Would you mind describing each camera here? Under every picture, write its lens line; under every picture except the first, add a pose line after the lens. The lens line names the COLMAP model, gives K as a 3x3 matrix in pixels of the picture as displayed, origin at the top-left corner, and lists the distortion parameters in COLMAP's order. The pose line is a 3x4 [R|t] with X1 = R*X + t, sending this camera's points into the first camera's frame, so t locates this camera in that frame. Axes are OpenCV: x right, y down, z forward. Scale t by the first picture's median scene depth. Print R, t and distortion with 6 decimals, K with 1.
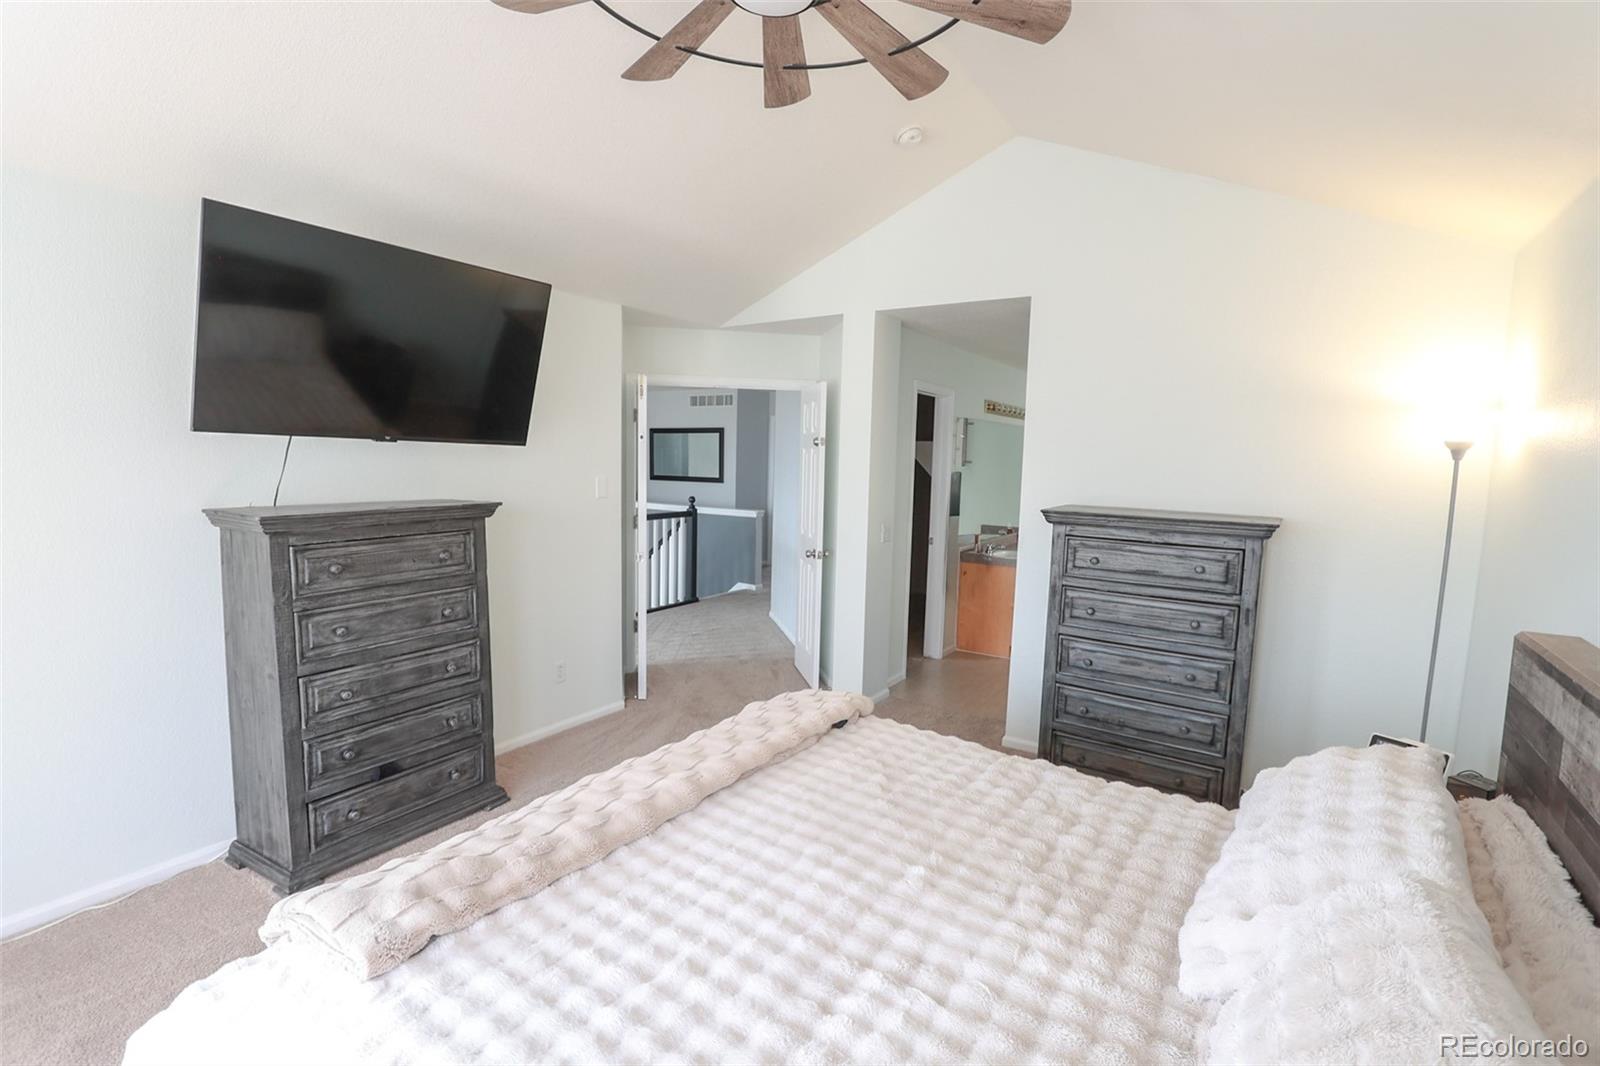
lens RADIAL K [[740.6, 0, 783.4], [0, 740.6, 529.4], [0, 0, 1]] dist [-0.020529, 0.002179]
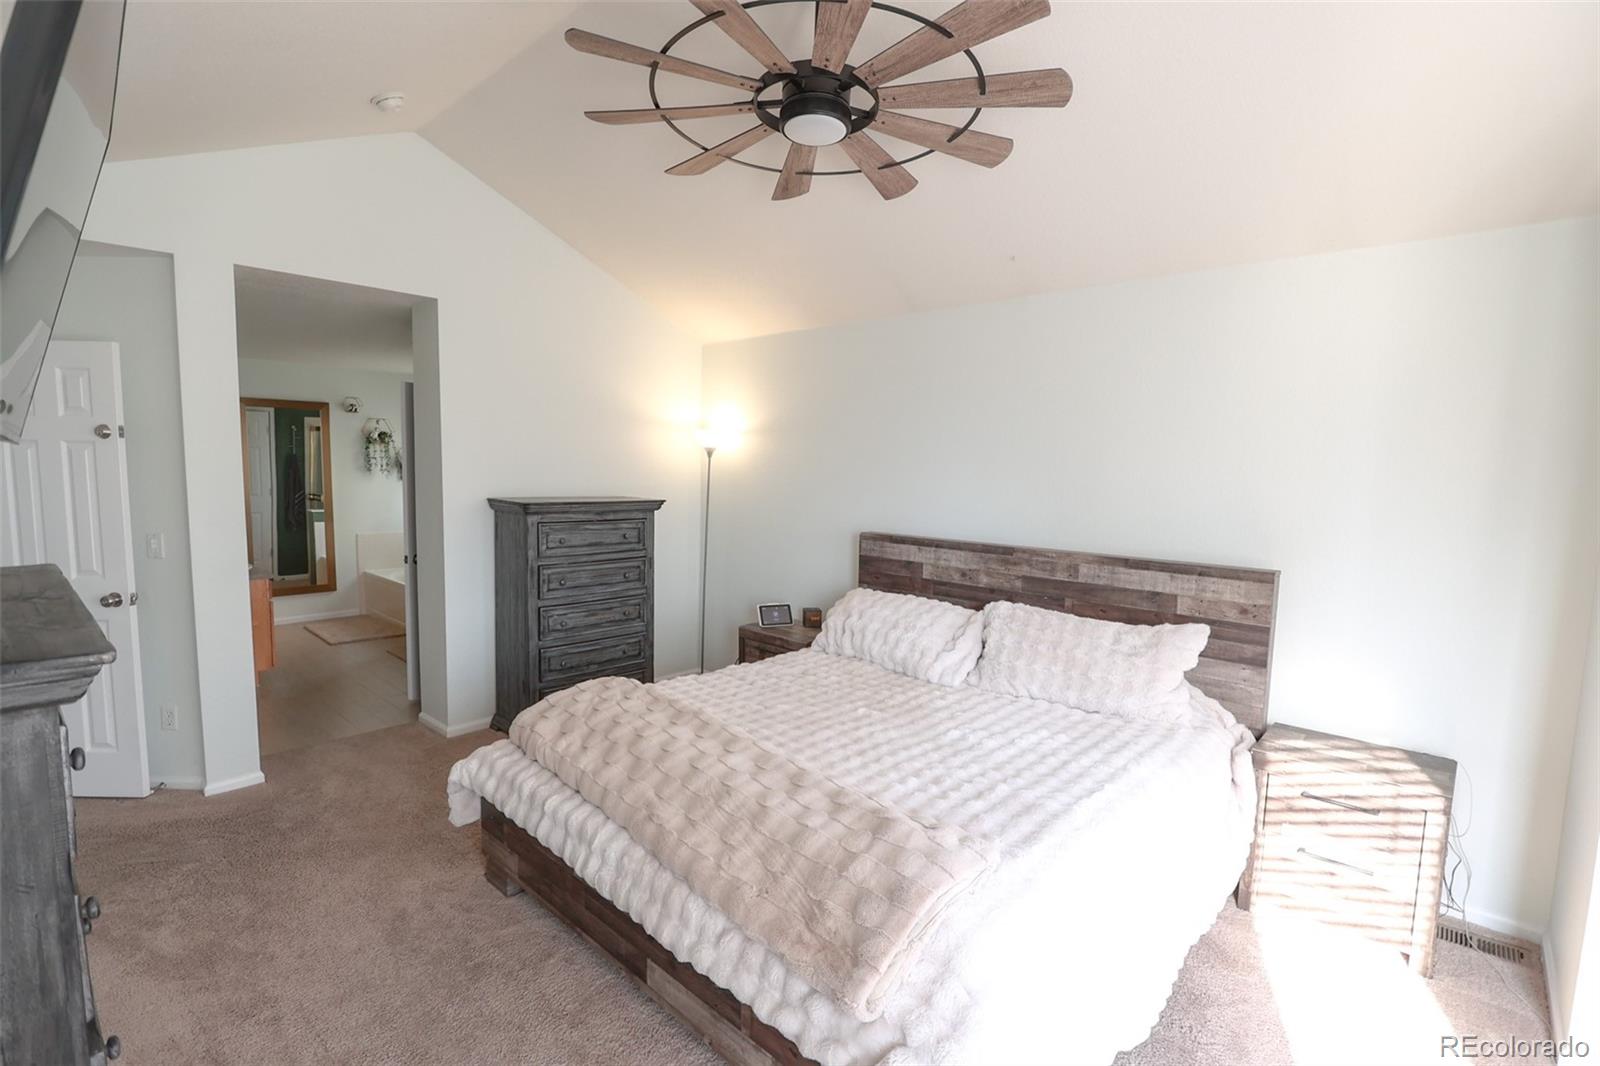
lens RADIAL K [[740.6, 0, 787.4], [0, 740.6, 539.4], [0, 0, 1]] dist [-0.020529, 0.002179]
pose [[0.159207, -0.117481, 0.980230, -0.785976], [0.082605, 0.990998, 0.105355, -0.063517], [-0.983783, 0.064199, 0.167478, 0.458993]]
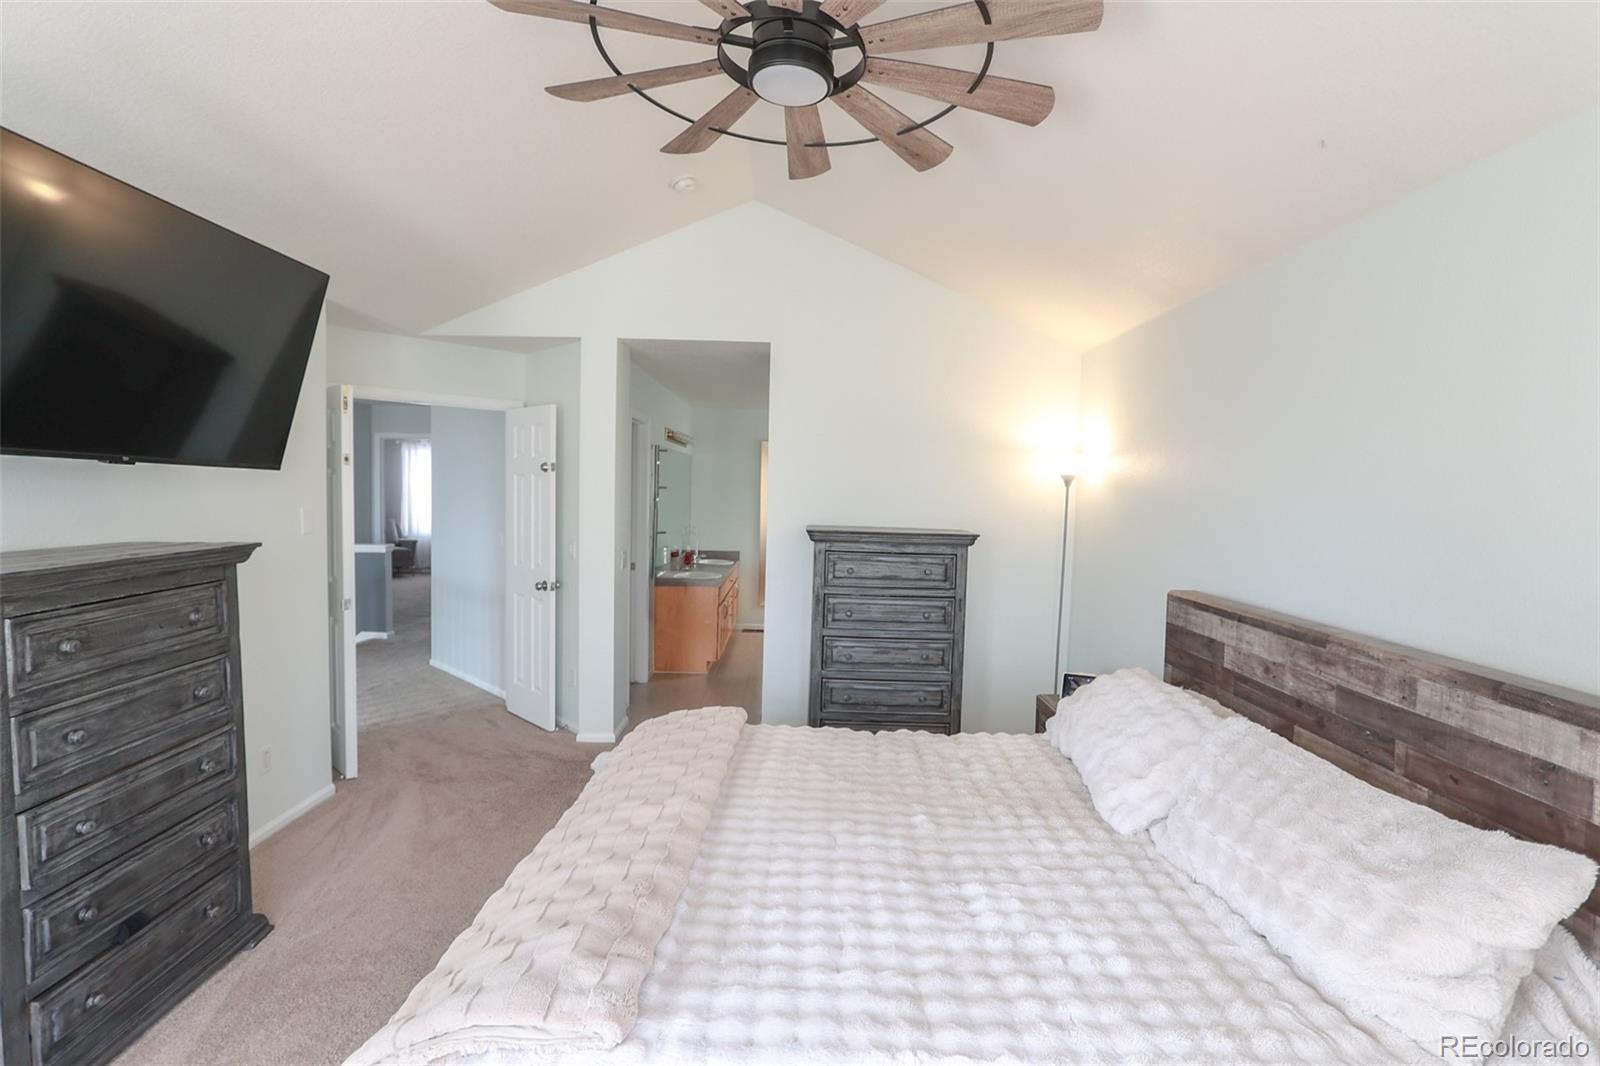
lens RADIAL K [[768.7, 0, 812.3], [0, 768.7, 530.6], [0, 0, 1]] dist [-0.025541, 0.004802]
pose [[0.817744, -0.033055, 0.574632, -0.372736], [0.051491, 0.998548, -0.015835, -0.006804], [-0.573275, 0.042537, 0.818258, 0.011751]]
